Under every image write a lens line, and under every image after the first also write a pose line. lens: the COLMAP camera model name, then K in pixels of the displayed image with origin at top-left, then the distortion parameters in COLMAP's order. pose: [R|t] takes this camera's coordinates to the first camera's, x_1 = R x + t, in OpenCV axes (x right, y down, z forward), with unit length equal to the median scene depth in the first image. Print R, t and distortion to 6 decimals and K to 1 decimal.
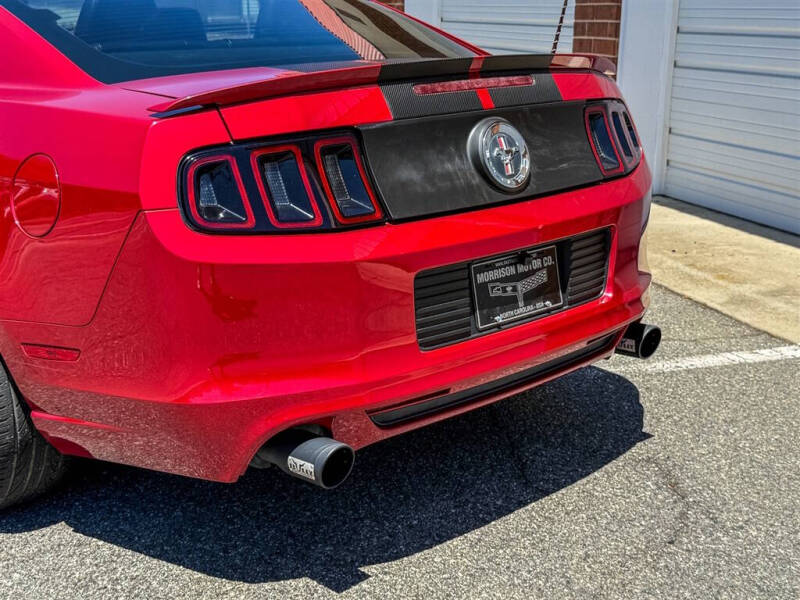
lens RADIAL K [[1149.1, 0, 400.0], [0, 1149.1, 300.0], [0, 0, 1]] dist [0.151330, -0.044438]
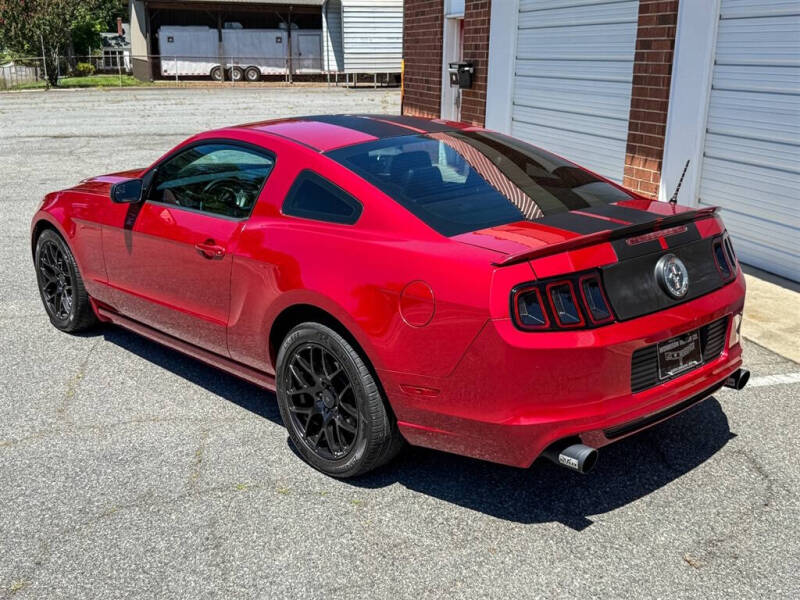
lens RADIAL K [[902.5, 0, 400.0], [0, 902.5, 300.0], [0, 0, 1]] dist [0.194546, -0.468923]
pose [[0.999534, 0.012940, -0.027657, -0.274029], [-0.012466, 0.999774, 0.017237, -0.108970], [0.027874, -0.016884, 0.999469, -0.354567]]
